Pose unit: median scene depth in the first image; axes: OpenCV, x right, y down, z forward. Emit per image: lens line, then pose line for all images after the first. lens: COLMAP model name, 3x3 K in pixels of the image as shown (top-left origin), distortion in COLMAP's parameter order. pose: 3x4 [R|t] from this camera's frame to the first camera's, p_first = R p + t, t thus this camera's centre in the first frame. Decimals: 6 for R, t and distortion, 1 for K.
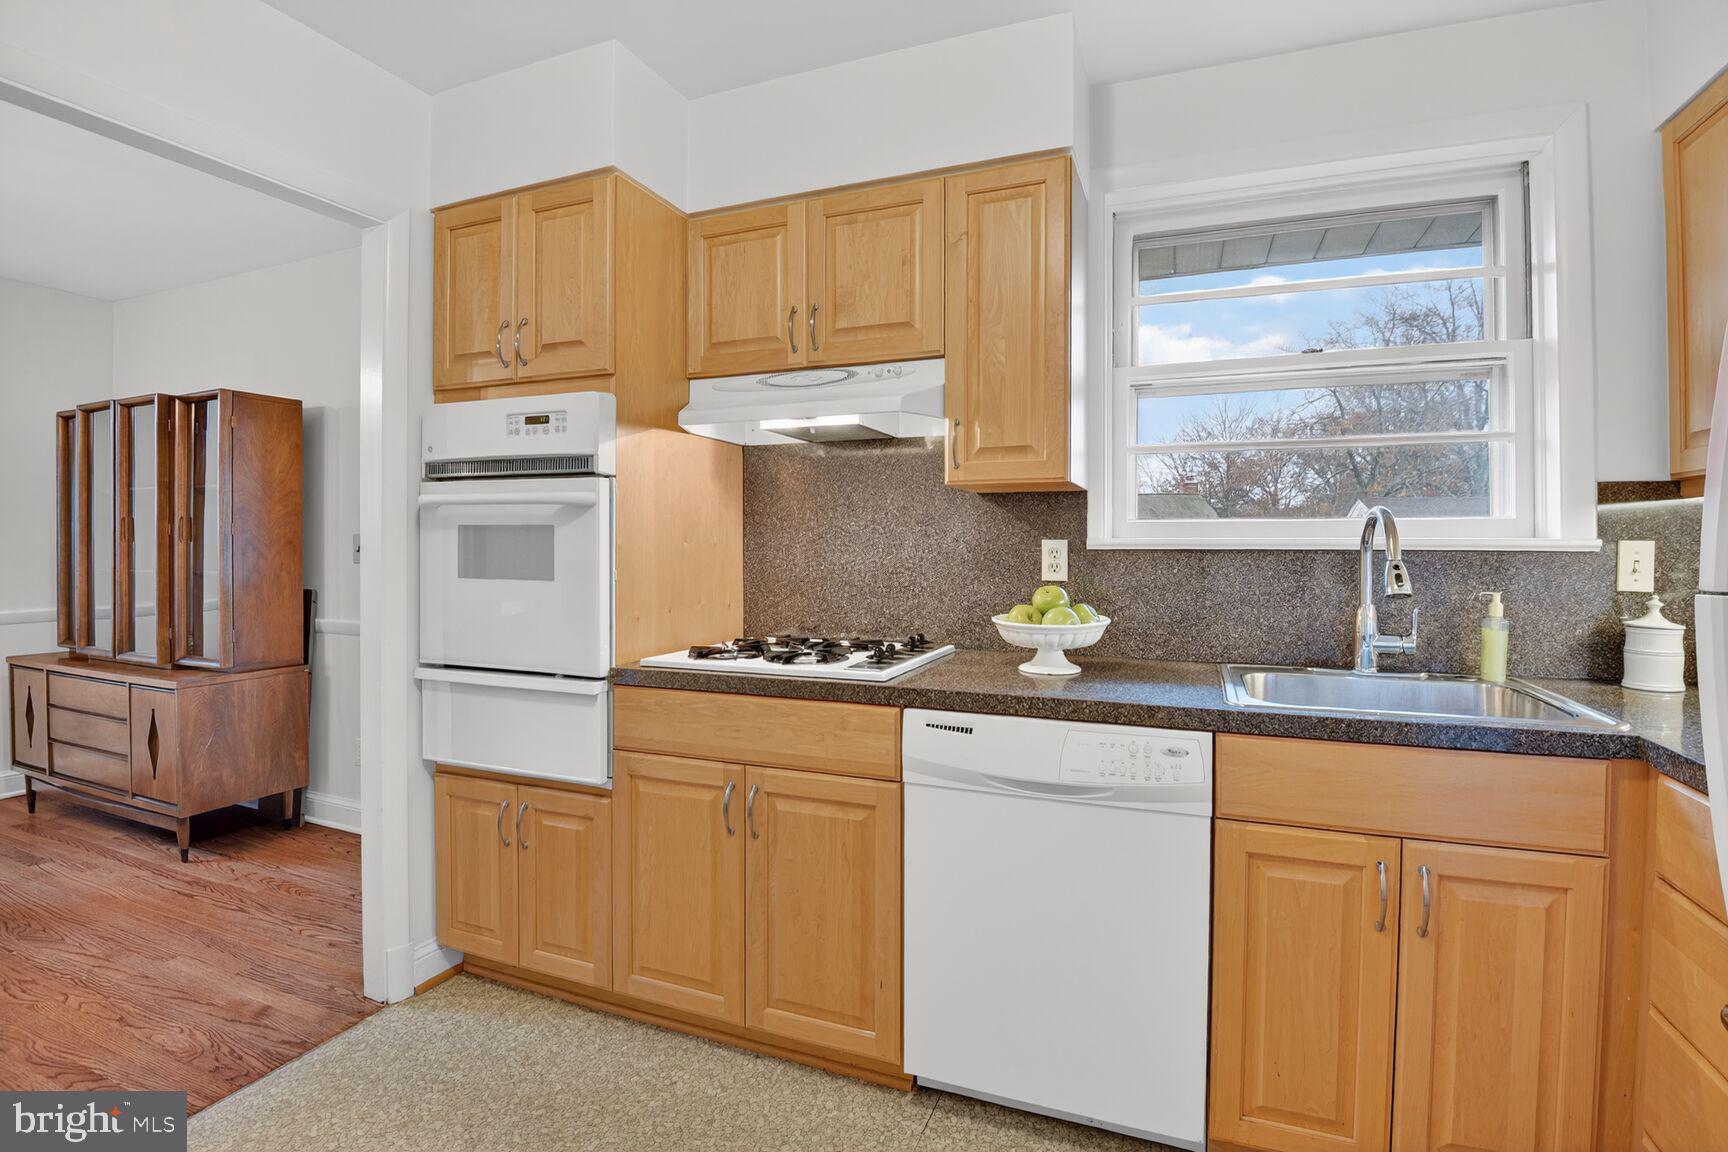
lens RADIAL K [[809.0, 0, 872.0], [0, 809.0, 548.6], [0, 0, 1]] dist [-0.025055, -0.000234]
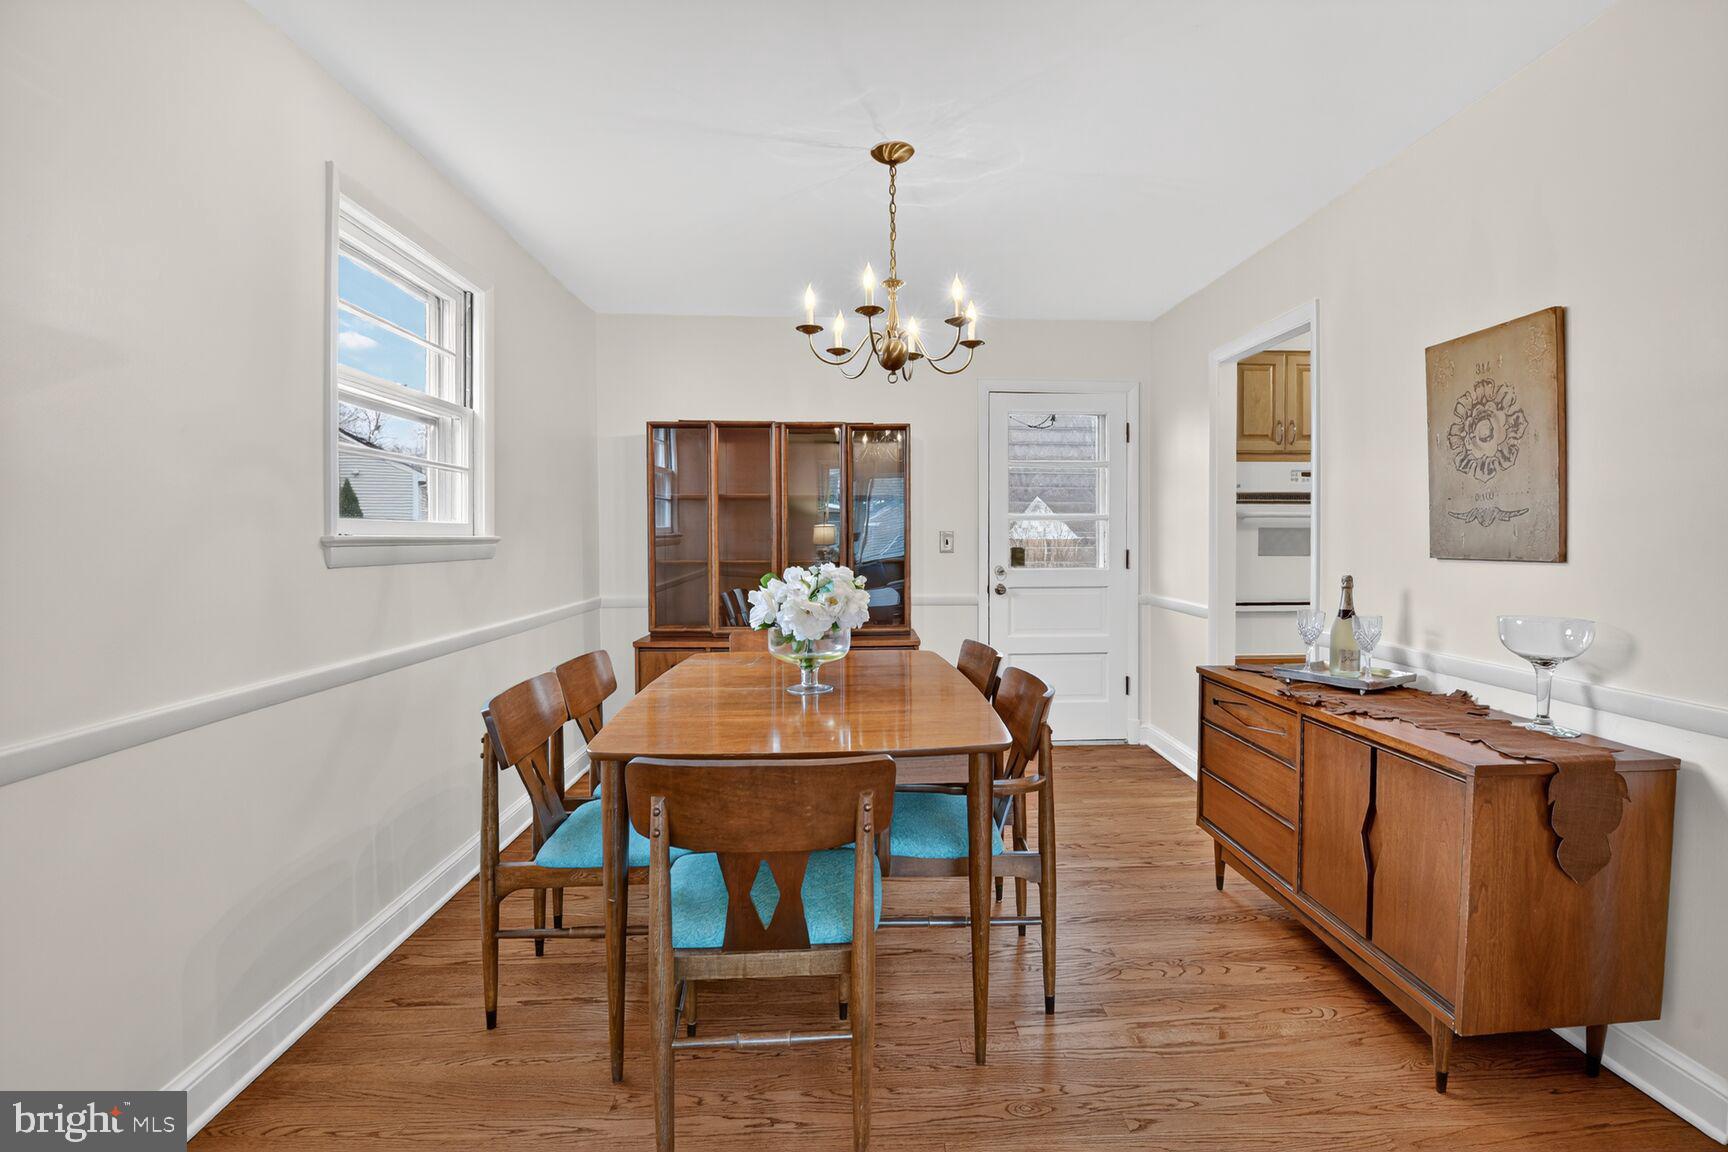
lens RADIAL K [[809.0, 0, 872.0], [0, 809.0, 548.6], [0, 0, 1]] dist [-0.025055, -0.000234]
pose [[0.911652, -0.008034, 0.410883, -2.233239], [0.006214, 0.999964, 0.005765, 0.003575], [-0.410915, -0.002702, 0.911670, -0.353945]]
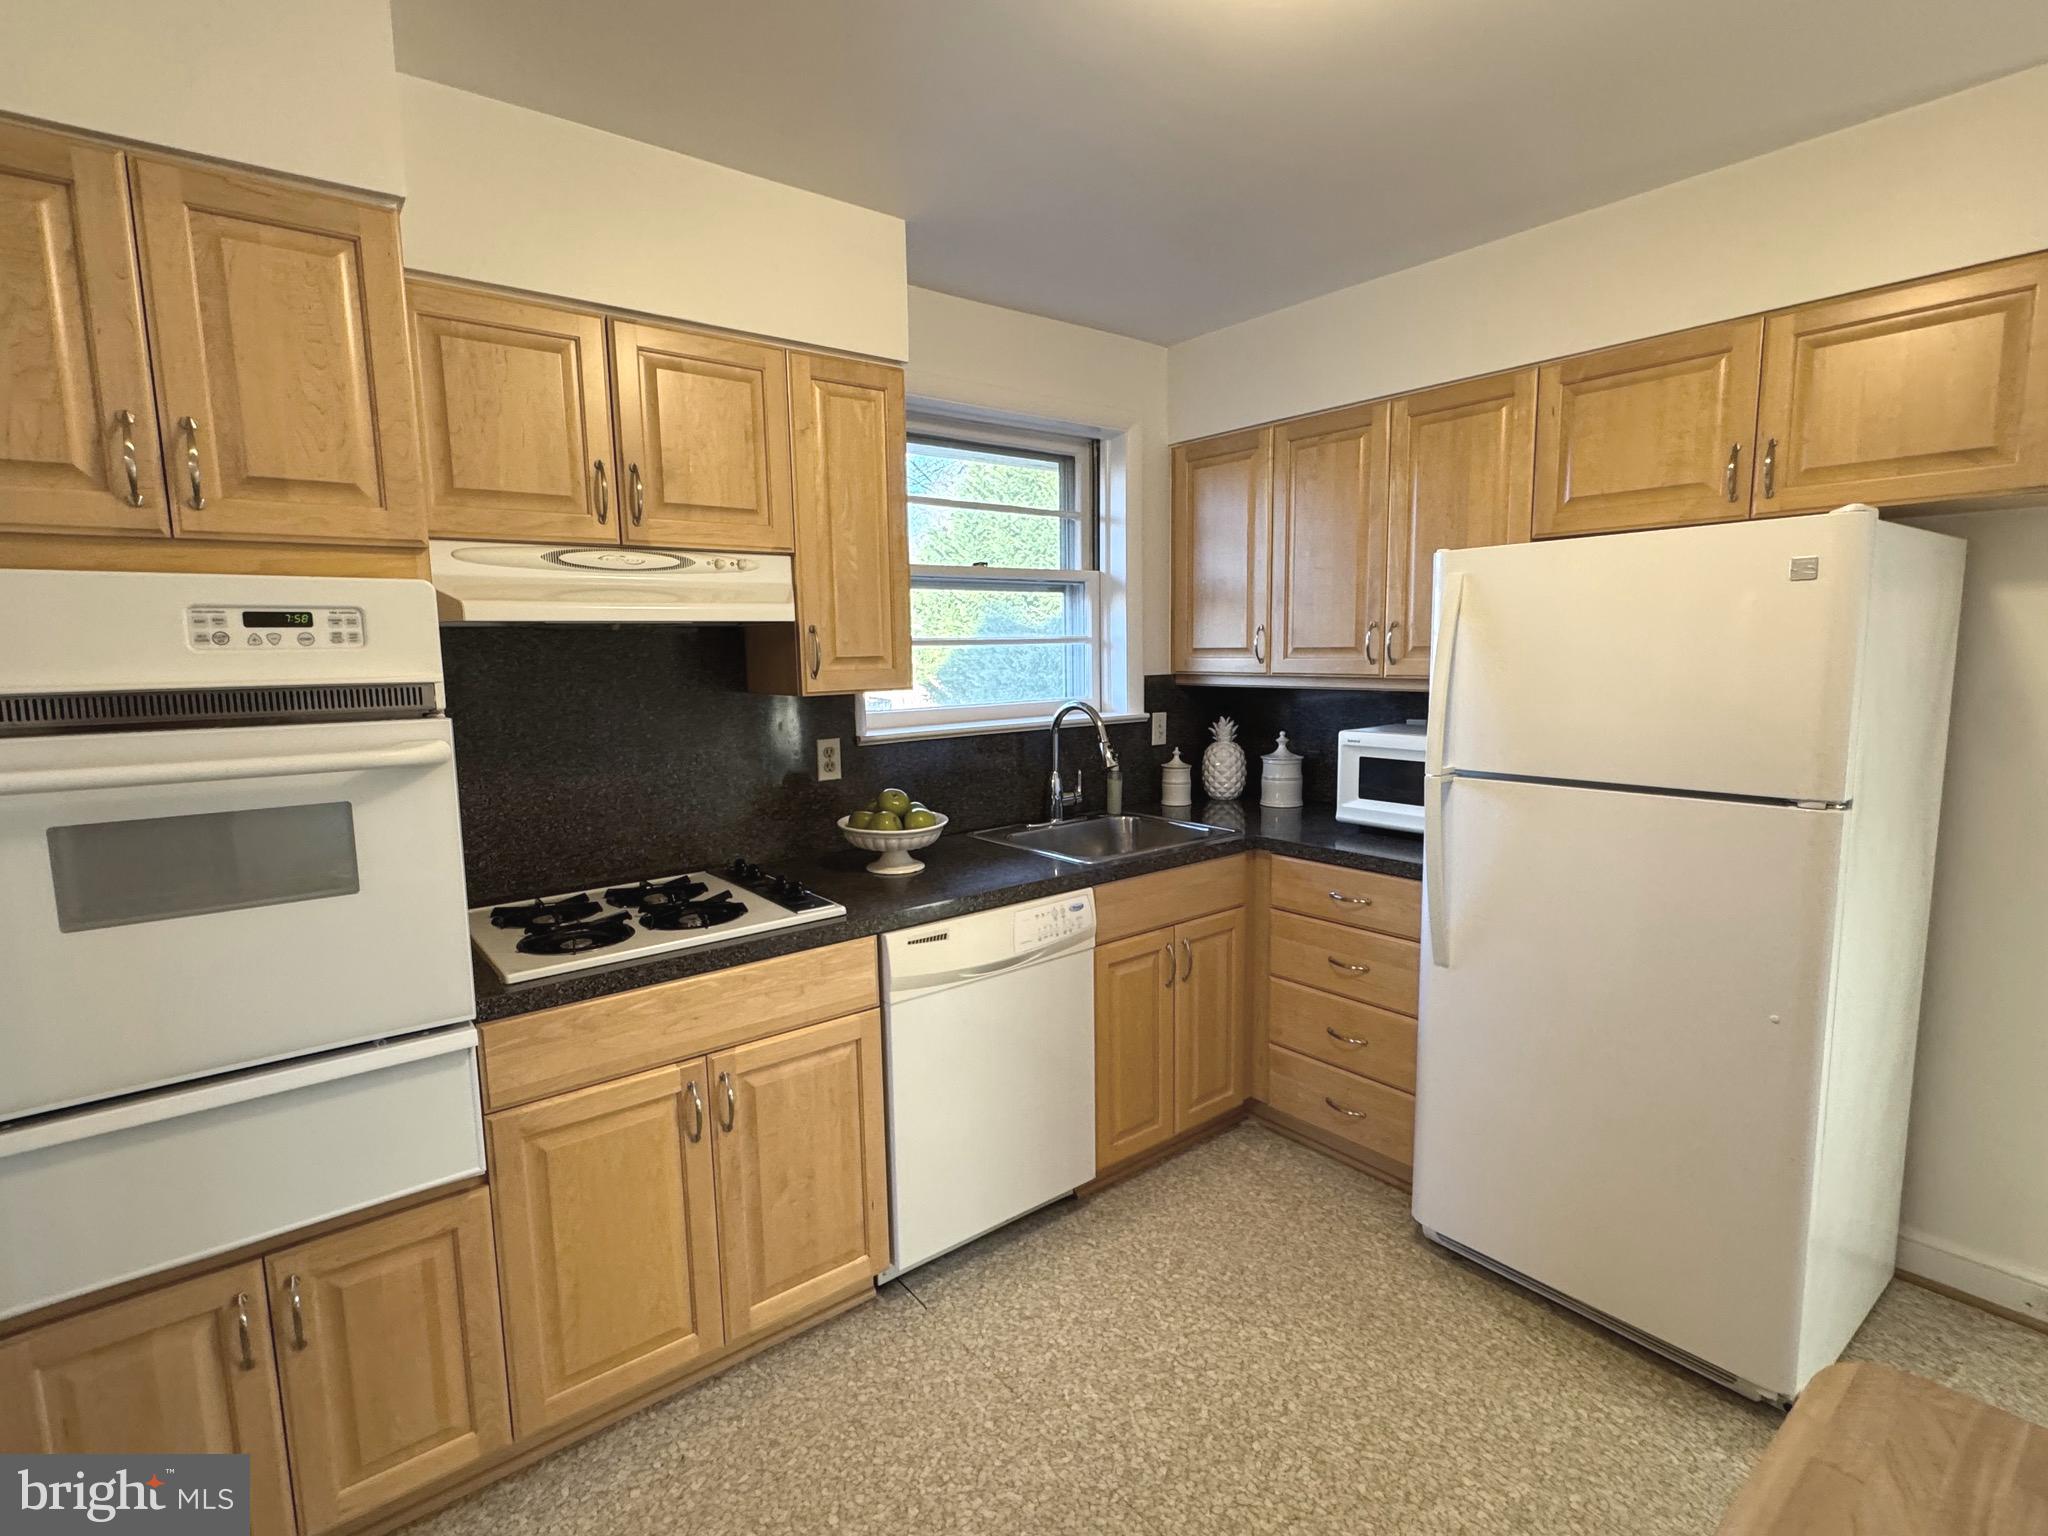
lens RADIAL K [[989.1, 0, 1037.7], [0, 989.1, 775.3], [0, 0, 1]] dist [-0.017546, -0.000217]
pose [[0.489098, -0.125540, 0.863147, -0.771481], [0.021620, 0.991029, 0.131889, -0.133025], [-0.871961, -0.045845, 0.487425, 0.207508]]
